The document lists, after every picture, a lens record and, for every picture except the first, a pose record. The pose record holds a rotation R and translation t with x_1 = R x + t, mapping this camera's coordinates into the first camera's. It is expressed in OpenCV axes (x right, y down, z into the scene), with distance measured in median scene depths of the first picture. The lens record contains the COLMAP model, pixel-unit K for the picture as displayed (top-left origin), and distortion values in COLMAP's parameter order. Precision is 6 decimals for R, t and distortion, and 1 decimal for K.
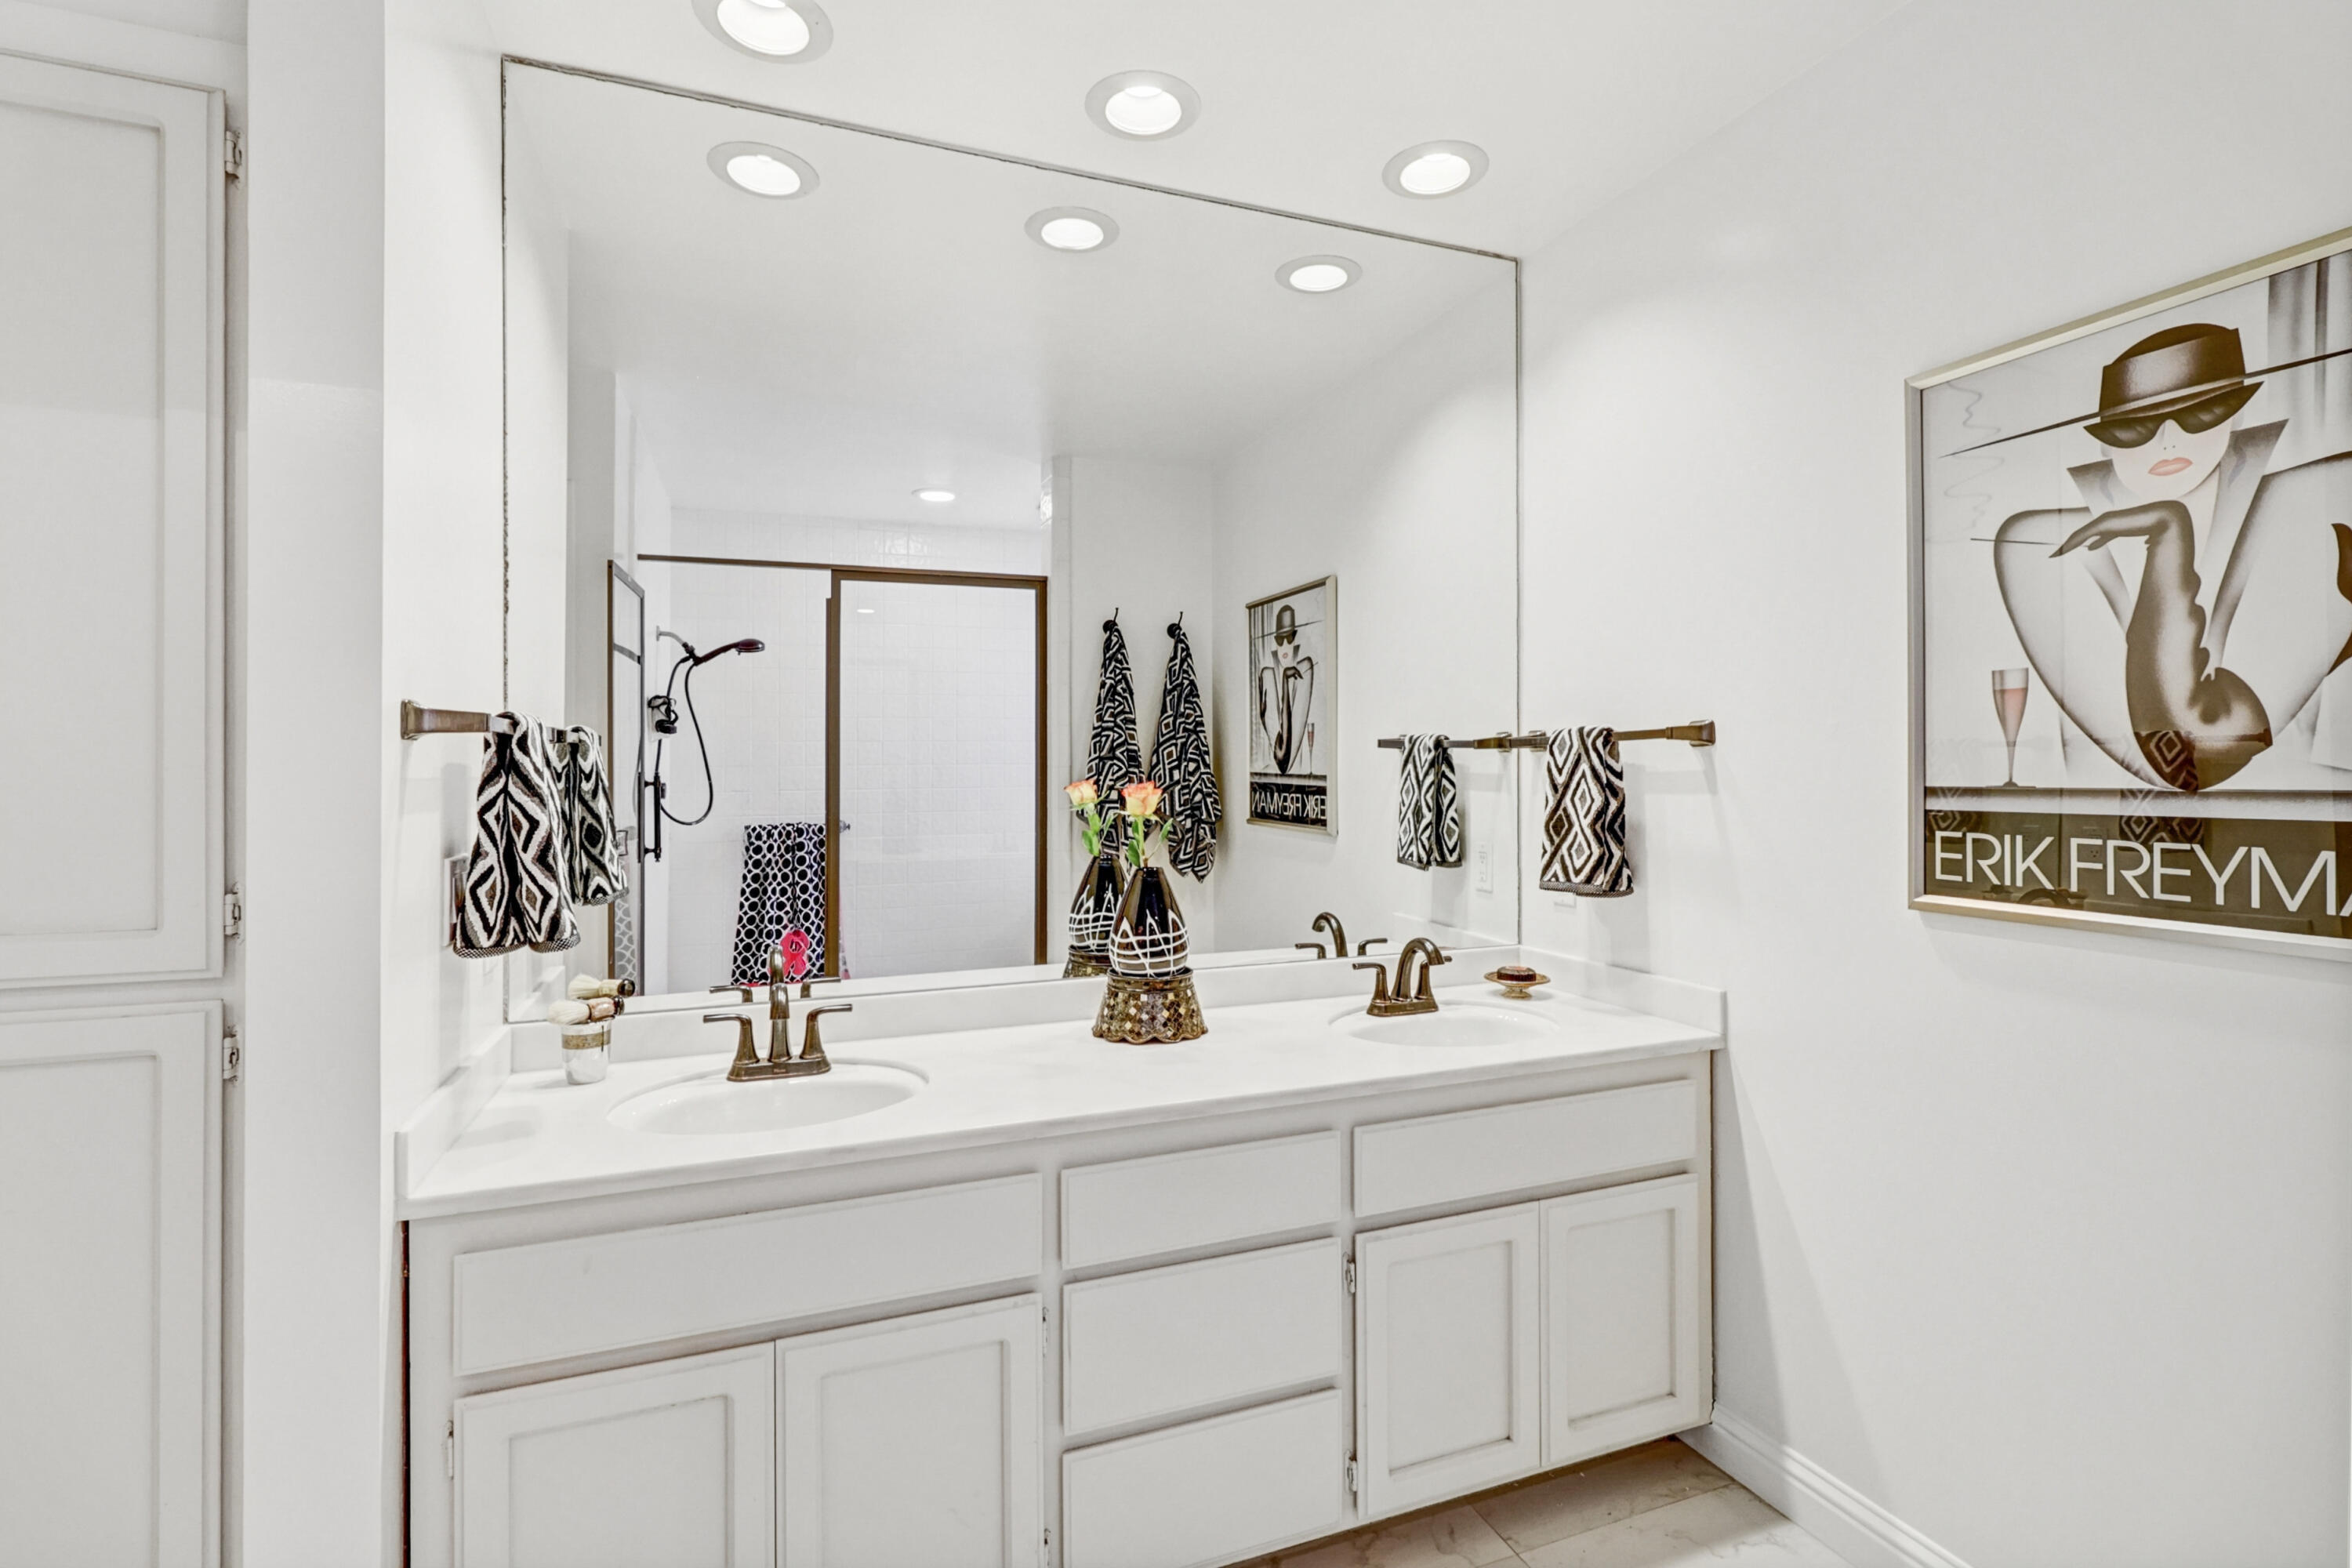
lens RADIAL K [[1101.9, 0, 1220.7], [0, 1101.9, 760.4], [0, 0, 1]] dist [0.000116, 0.000022]
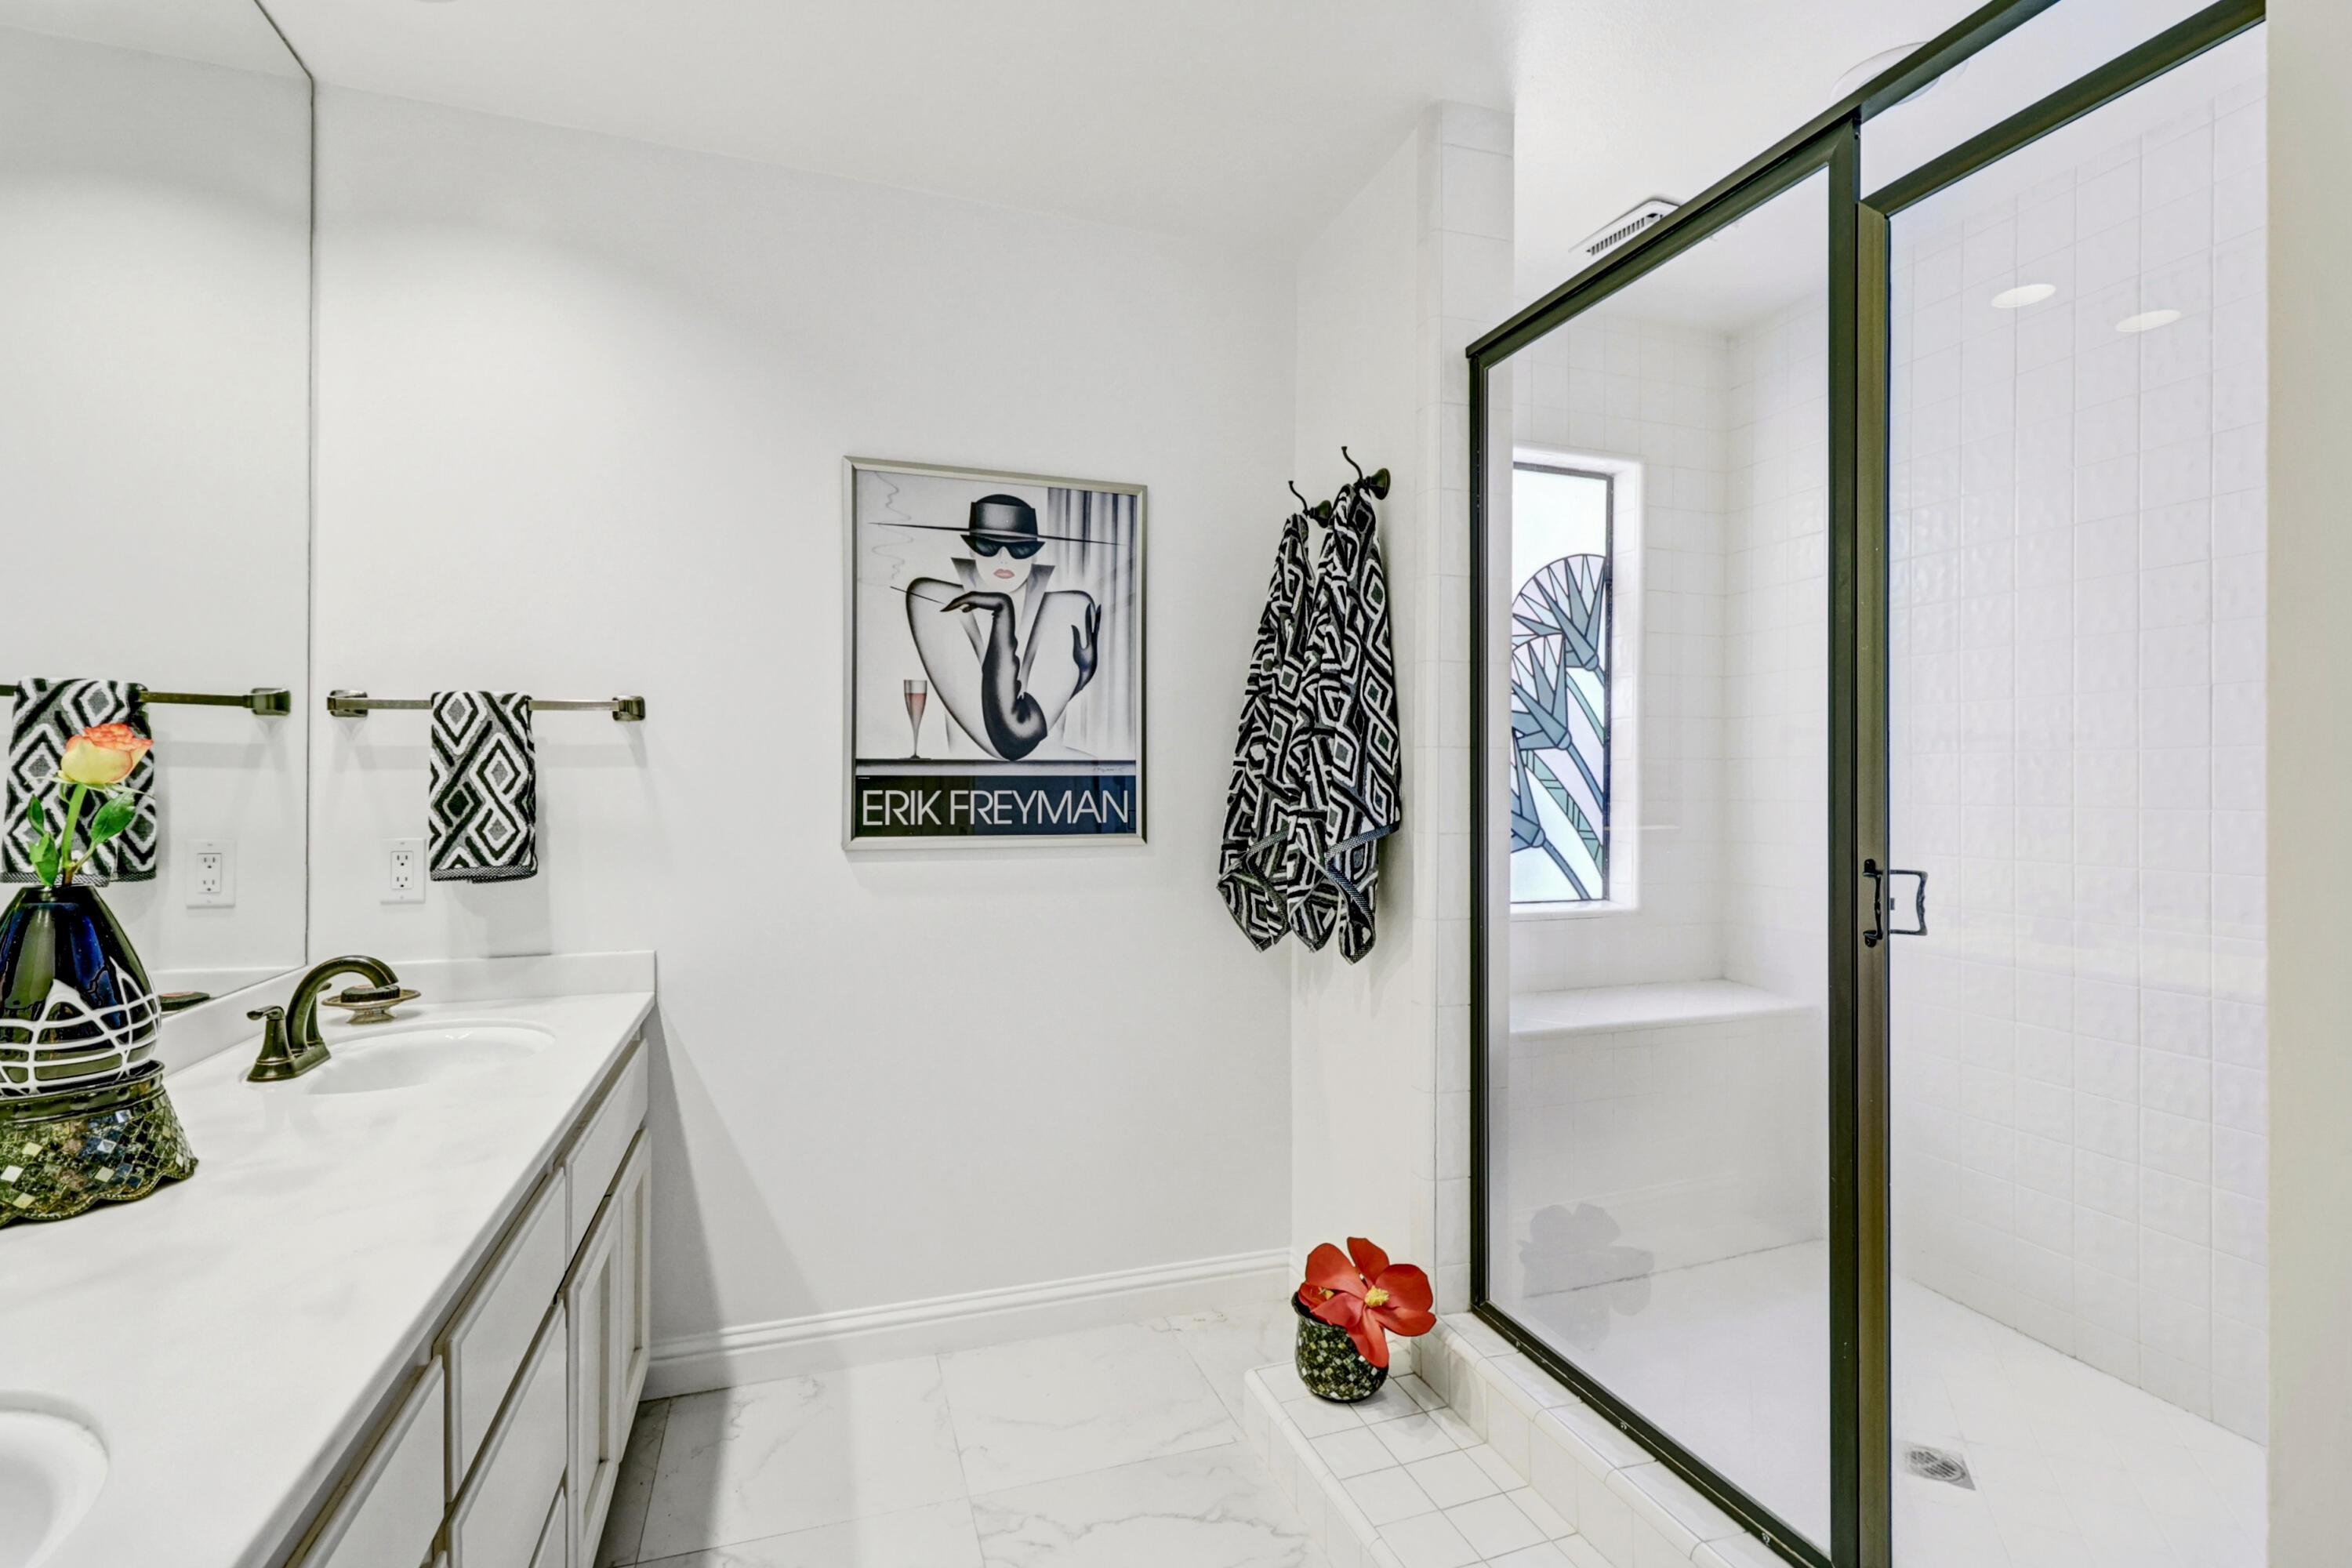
lens RADIAL K [[1088.4, 0, 1174.8], [0, 1088.4, 775.0], [0, 0, 1]] dist [0.001508, 0.000210]
pose [[0.049338, 0.011895, 0.998711, -0.680115], [-0.008895, 0.999895, -0.011470, 0.054963], [-0.998743, -0.008318, 0.049439, 0.525254]]
